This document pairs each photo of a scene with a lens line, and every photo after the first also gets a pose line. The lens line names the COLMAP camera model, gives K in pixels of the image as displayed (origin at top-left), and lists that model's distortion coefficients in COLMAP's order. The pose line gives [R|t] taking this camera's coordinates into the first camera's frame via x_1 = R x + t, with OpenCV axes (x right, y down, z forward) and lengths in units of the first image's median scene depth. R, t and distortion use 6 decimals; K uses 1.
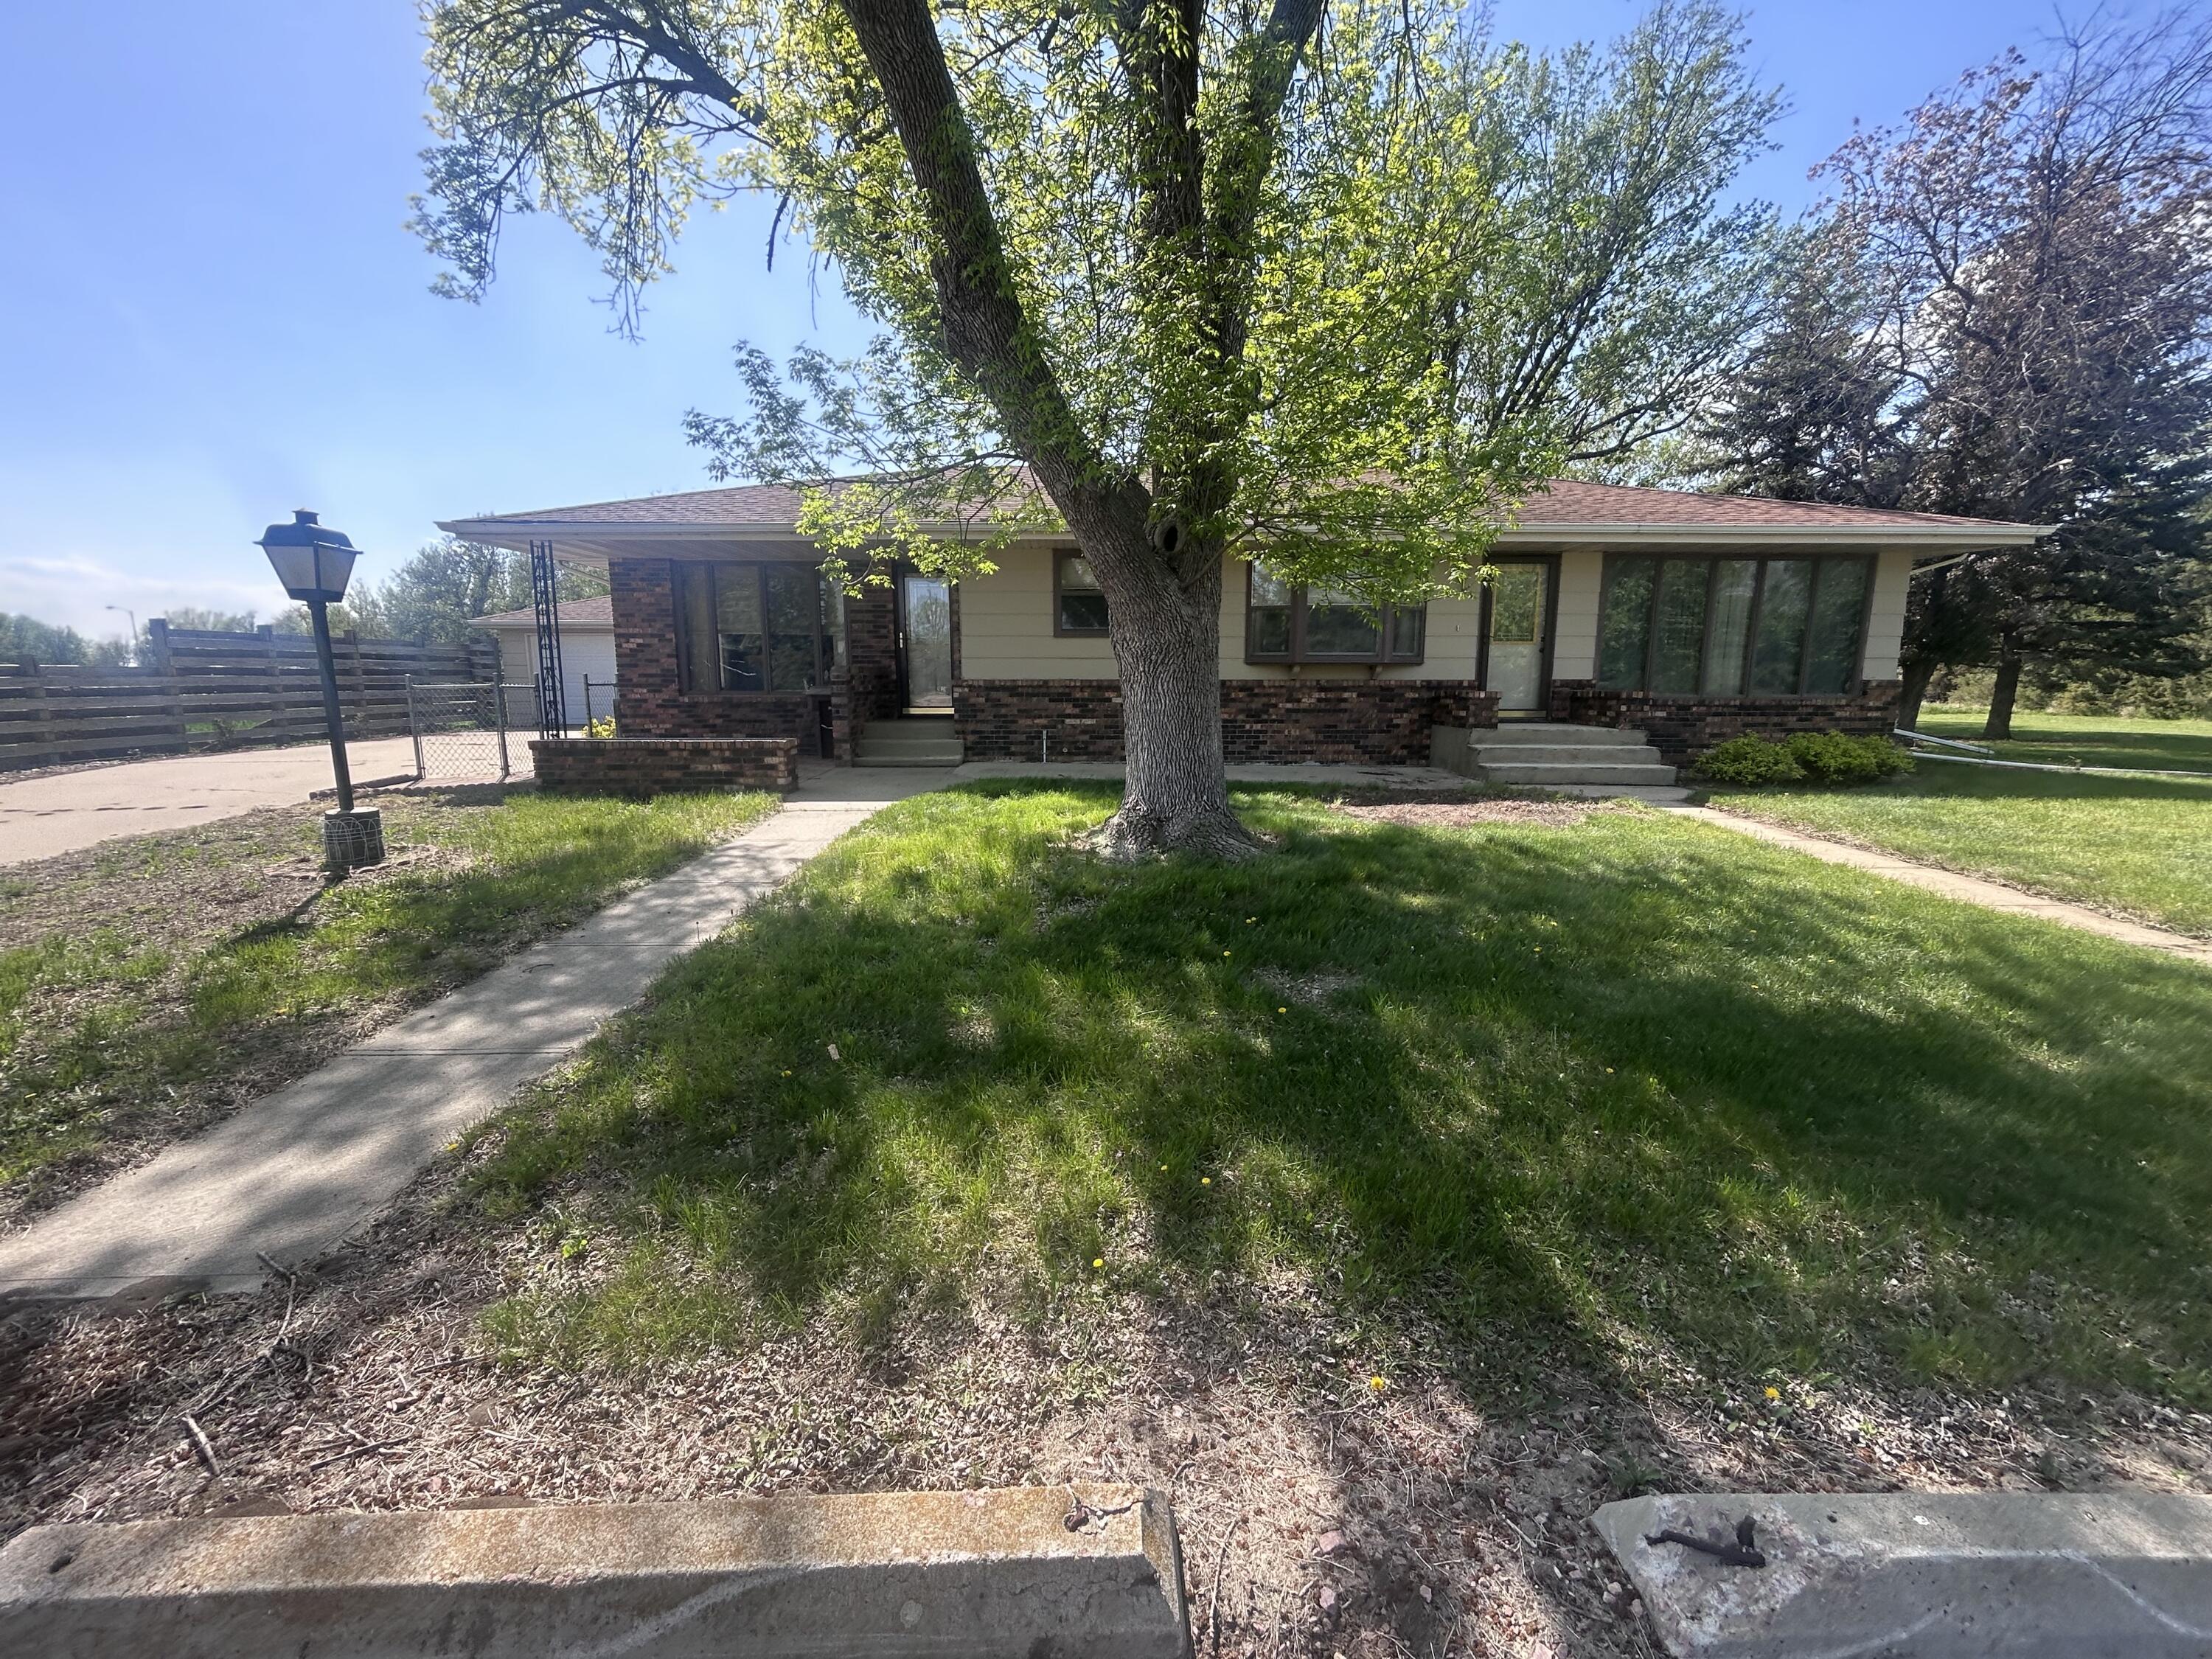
lens RADIAL K [[898.3, 0, 1103.1], [0, 898.3, 827.8], [0, 0, 1]] dist [0.000058, 0.002034]
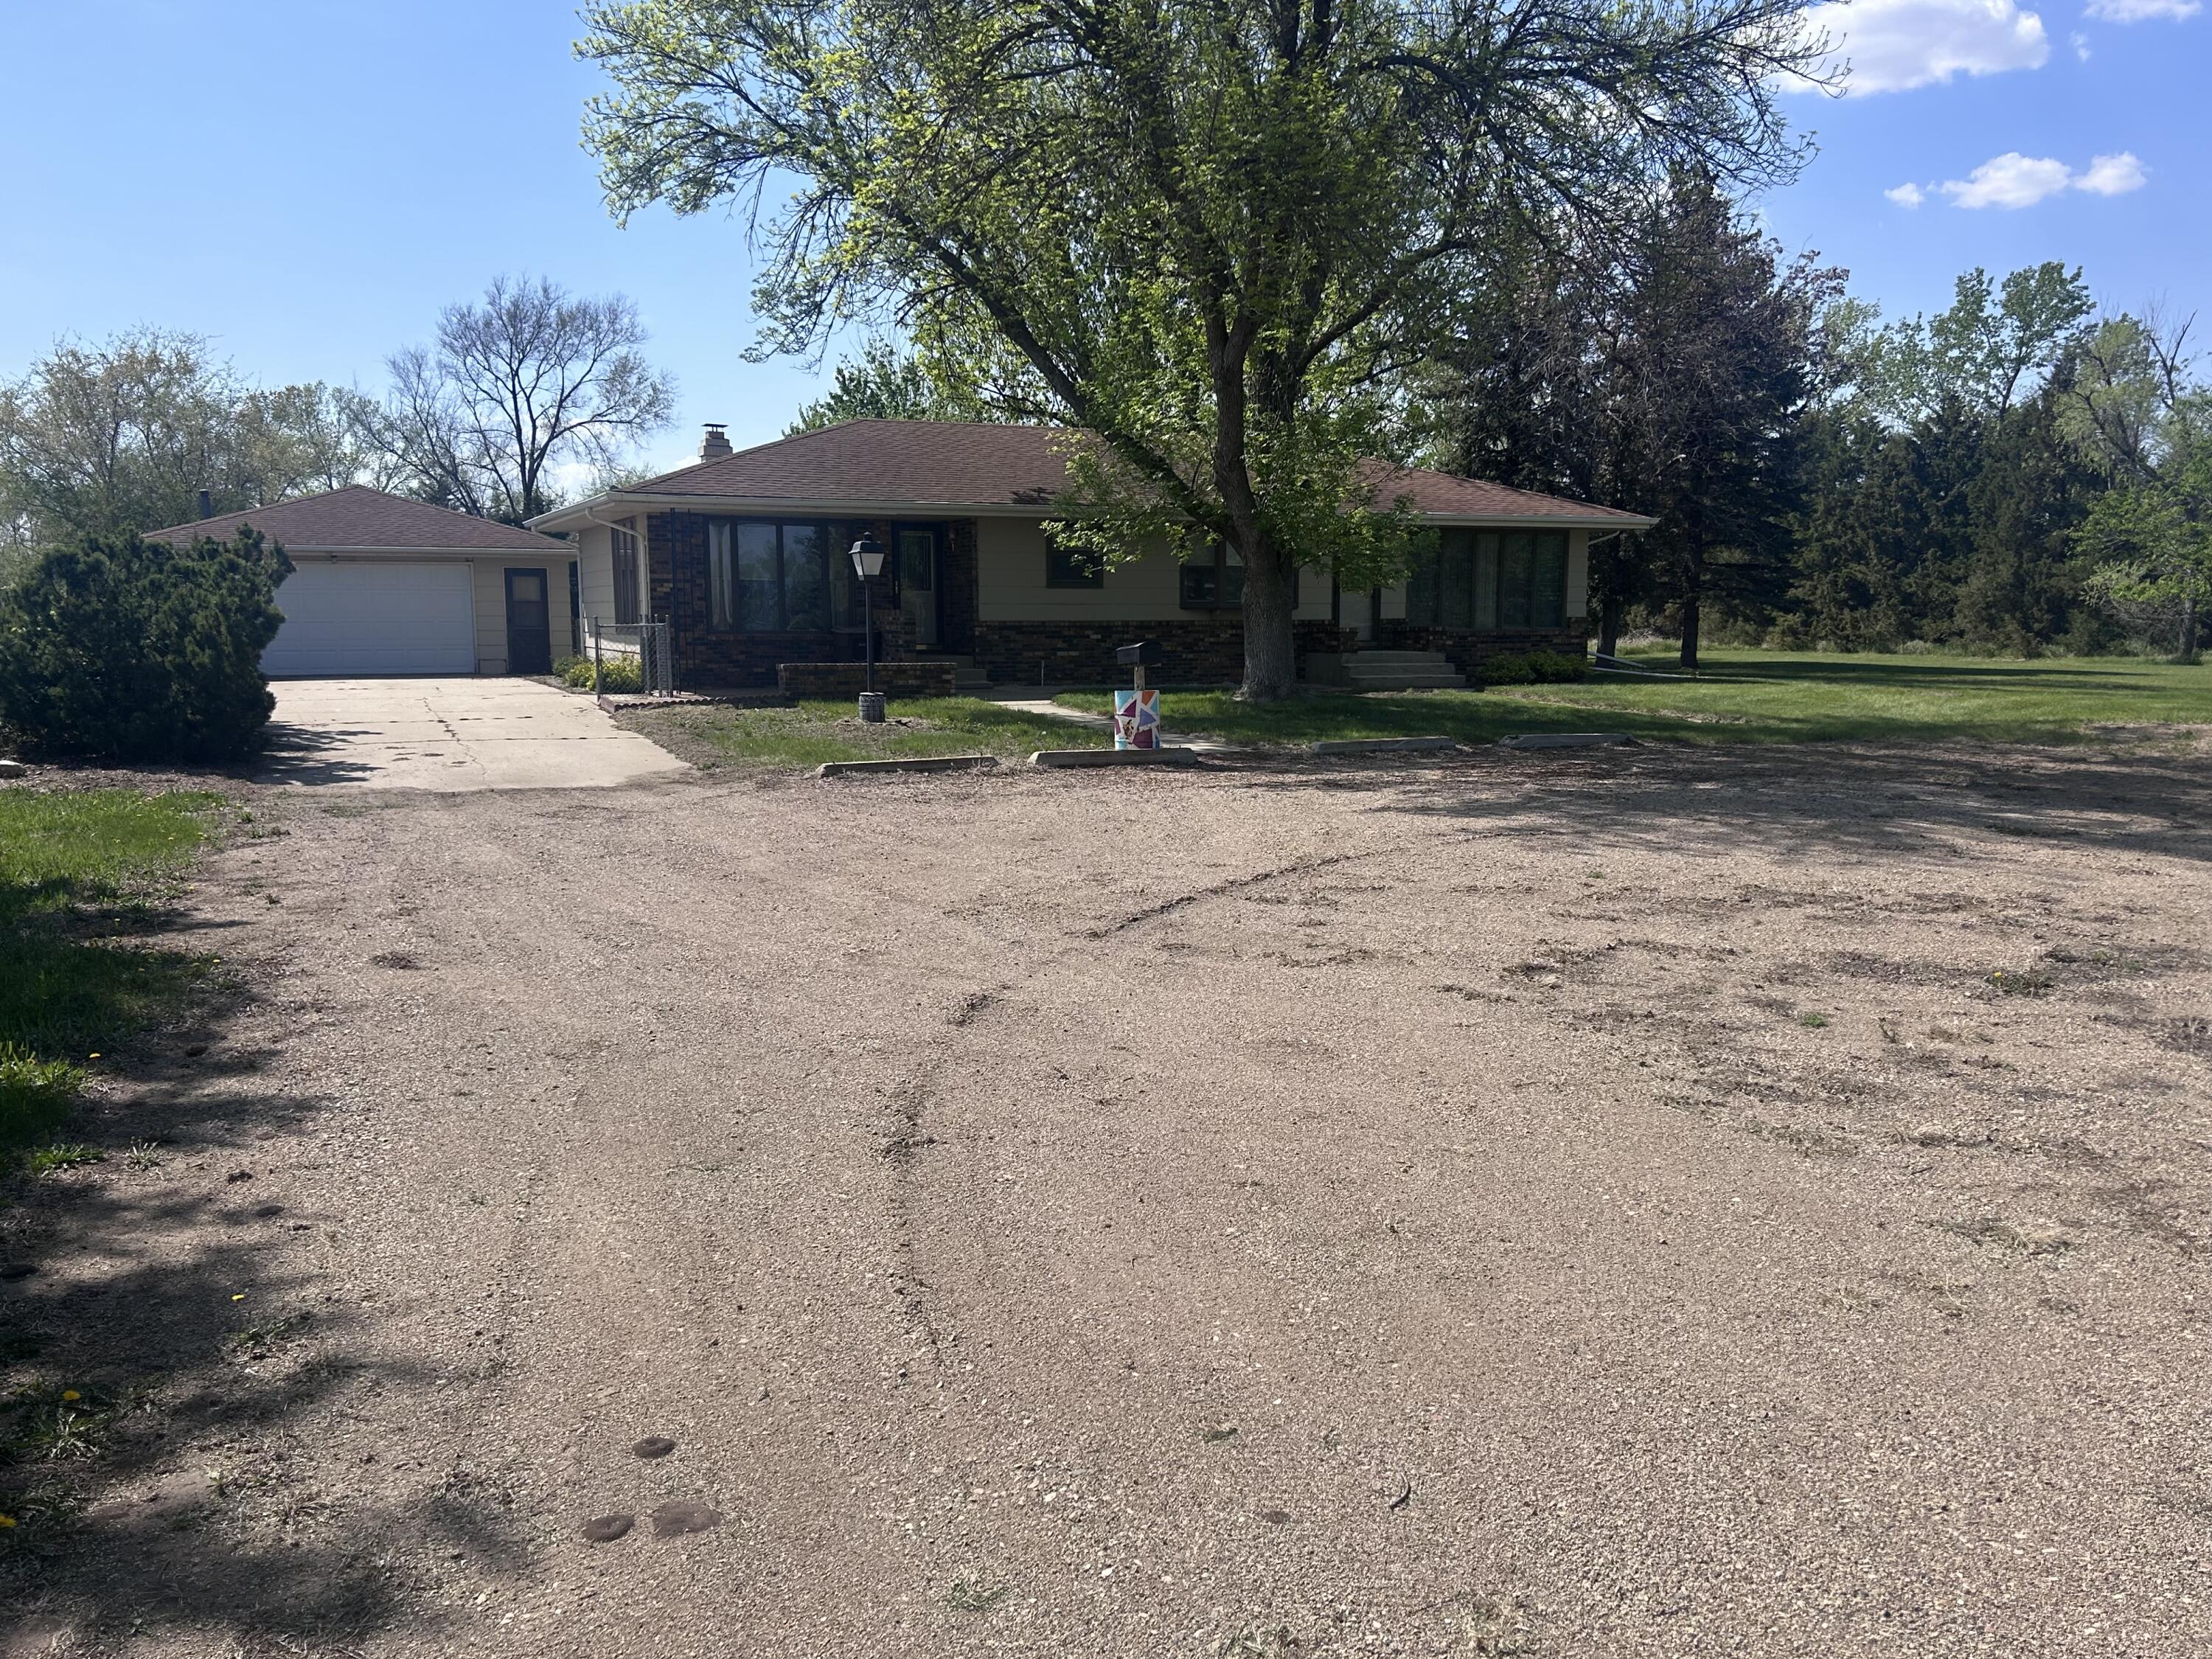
lens RADIAL K [[1731.4, 0, 1090.9], [0, 1731.4, 837.8], [0, 0, 1]] dist [0.080468, -0.010197]
pose [[0.919588, -0.052102, 0.389414, -0.964806], [0.065549, 0.997622, -0.021313, 0.197825], [-0.387377, 0.045125, 0.920816, -1.265845]]
